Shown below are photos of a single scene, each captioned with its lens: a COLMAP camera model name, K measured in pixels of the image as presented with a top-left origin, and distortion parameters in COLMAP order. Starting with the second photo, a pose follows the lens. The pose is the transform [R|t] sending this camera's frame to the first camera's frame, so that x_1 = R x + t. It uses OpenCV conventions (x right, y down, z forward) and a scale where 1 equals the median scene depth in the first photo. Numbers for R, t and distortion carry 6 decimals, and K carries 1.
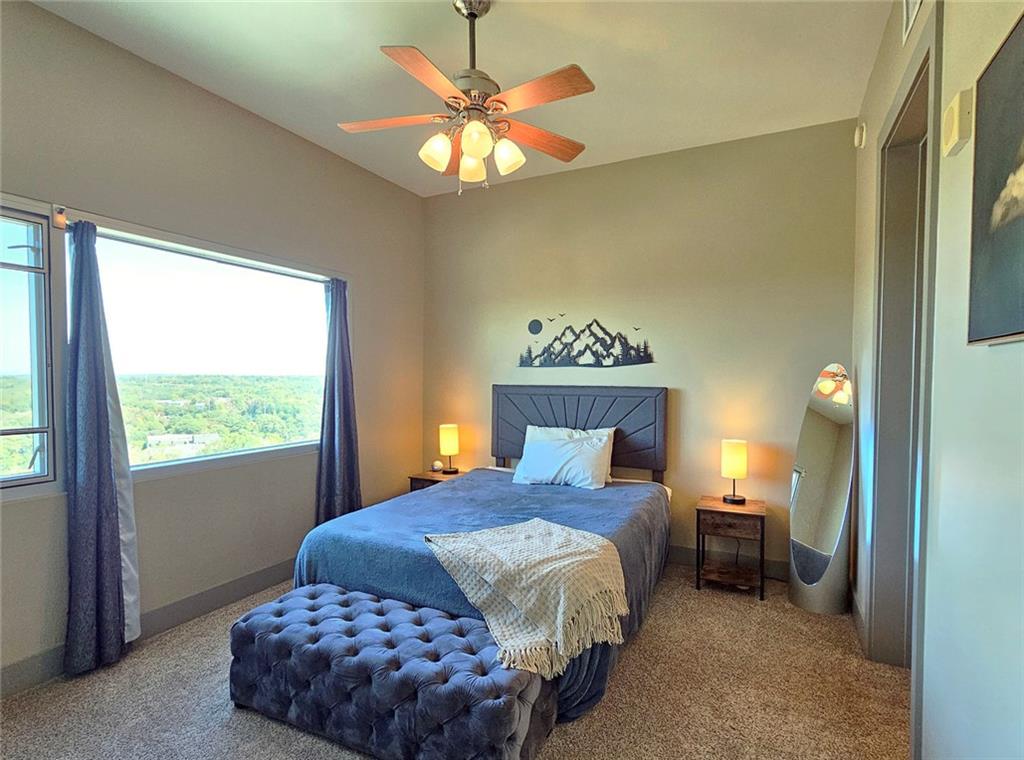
lens RADIAL K [[531.0, 0, 512.0], [0, 531.0, 380.0], [0, 0, 1]] dist [0.000134, -0.000042]
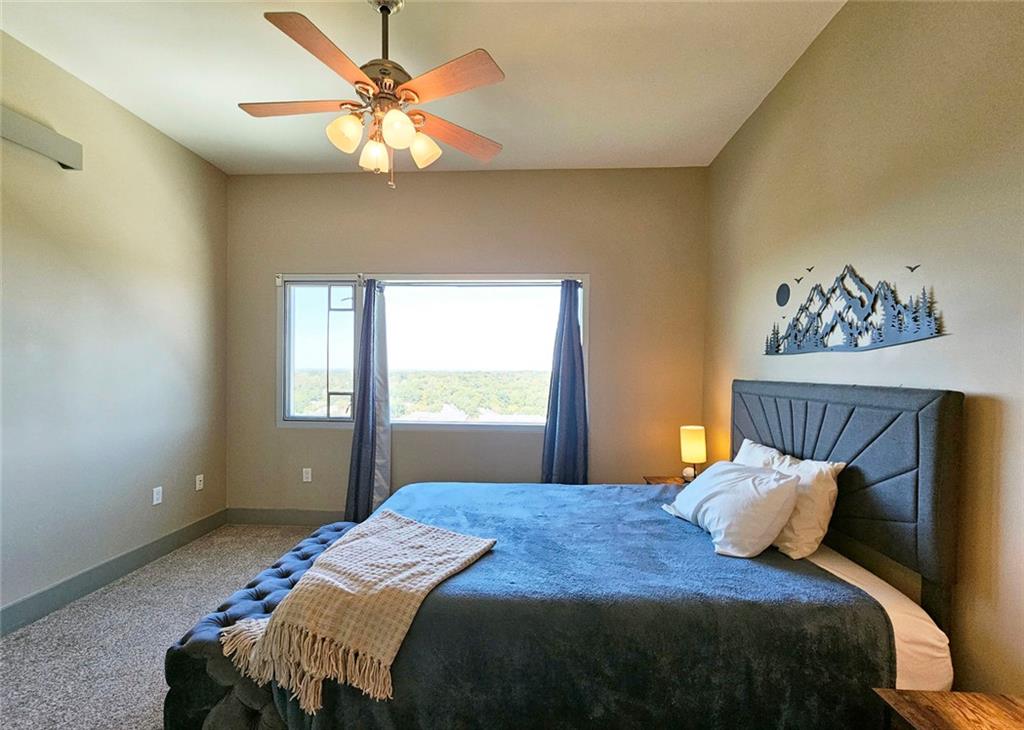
lens RADIAL K [[443.7, 0, 512.0], [0, 443.7, 365.0], [0, 0, 1]] dist [0.000857, 0.000132]
pose [[0.406115, -0.009589, -0.913772, 0.443425], [-0.018841, 0.999645, -0.018864, 0.005835], [0.913628, 0.024878, 0.405790, 0.492724]]
